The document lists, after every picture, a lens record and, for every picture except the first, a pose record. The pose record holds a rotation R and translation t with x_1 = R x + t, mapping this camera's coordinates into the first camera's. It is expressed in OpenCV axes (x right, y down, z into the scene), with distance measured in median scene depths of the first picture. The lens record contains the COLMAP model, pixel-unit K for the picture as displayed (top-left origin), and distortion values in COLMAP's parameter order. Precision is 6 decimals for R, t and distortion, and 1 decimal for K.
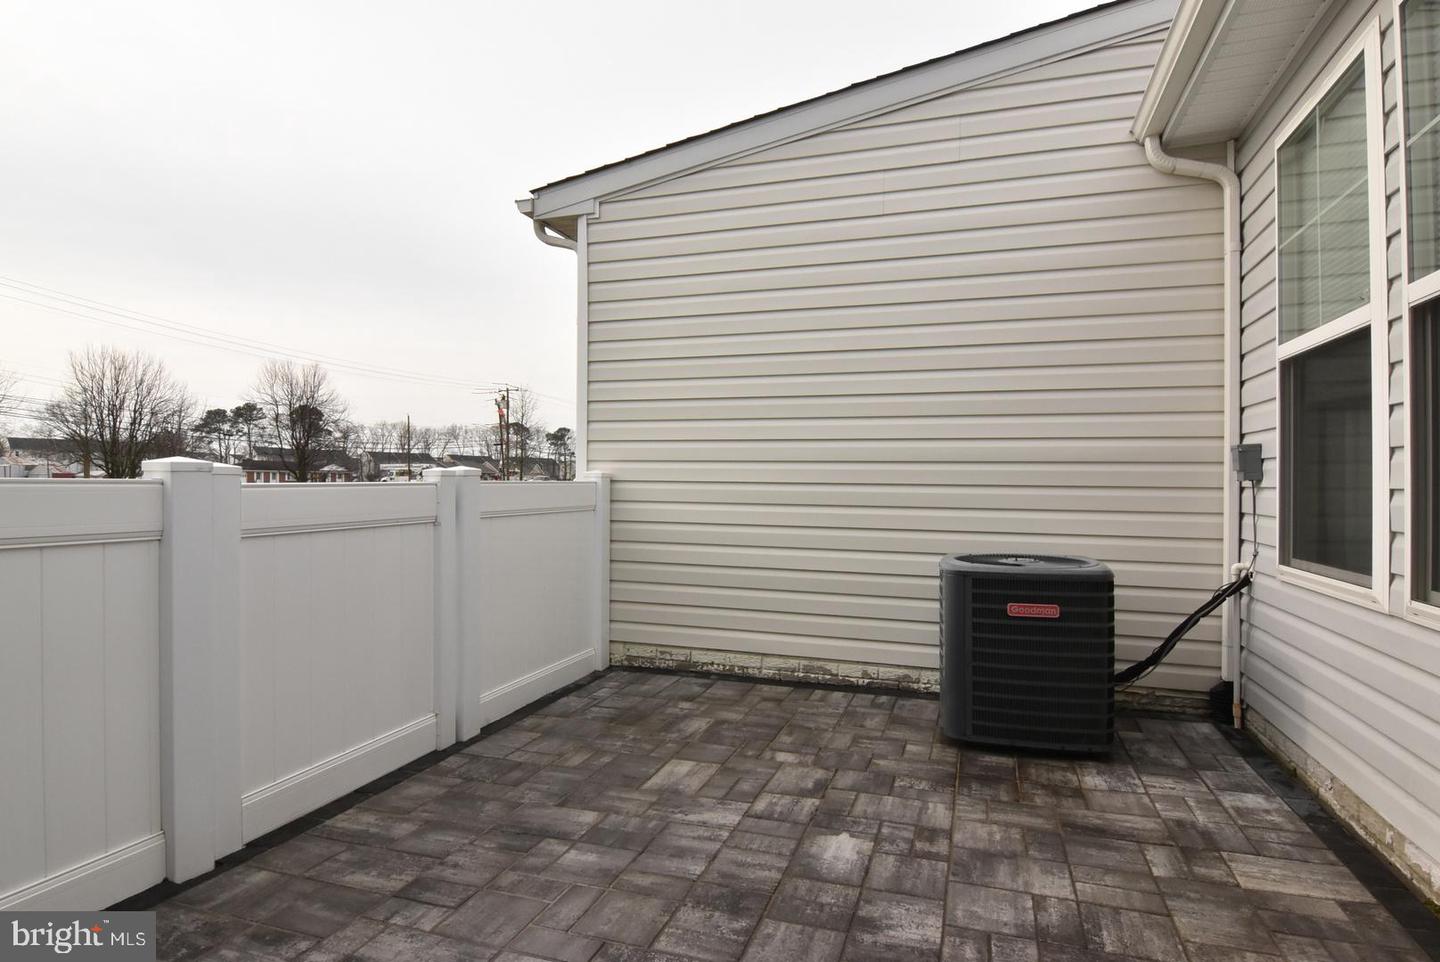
lens RADIAL K [[771.3, 0, 718.8], [0, 771.3, 486.5], [0, 0, 1]] dist [-0.003532, -0.010452]
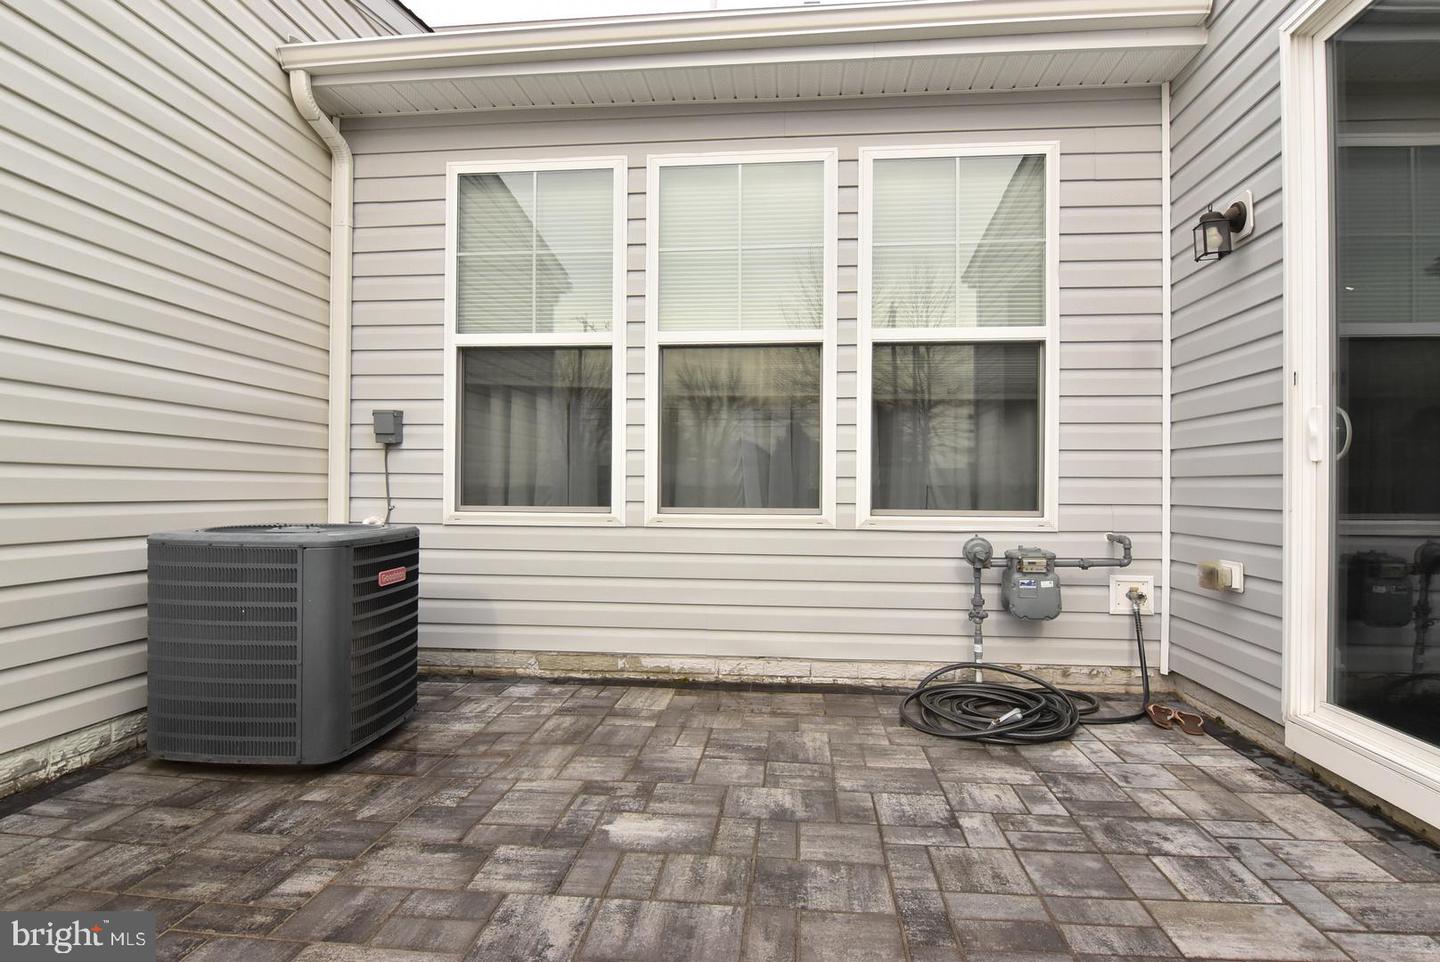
lens RADIAL K [[771.3, 0, 720.9], [0, 771.3, 476.8], [0, 0, 1]] dist [-0.003532, -0.010452]
pose [[-0.241971, 0.006239, 0.970263, -0.633490], [-0.004041, 0.999964, -0.007438, 0.057828], [-0.970275, -0.005721, -0.241937, 0.970703]]
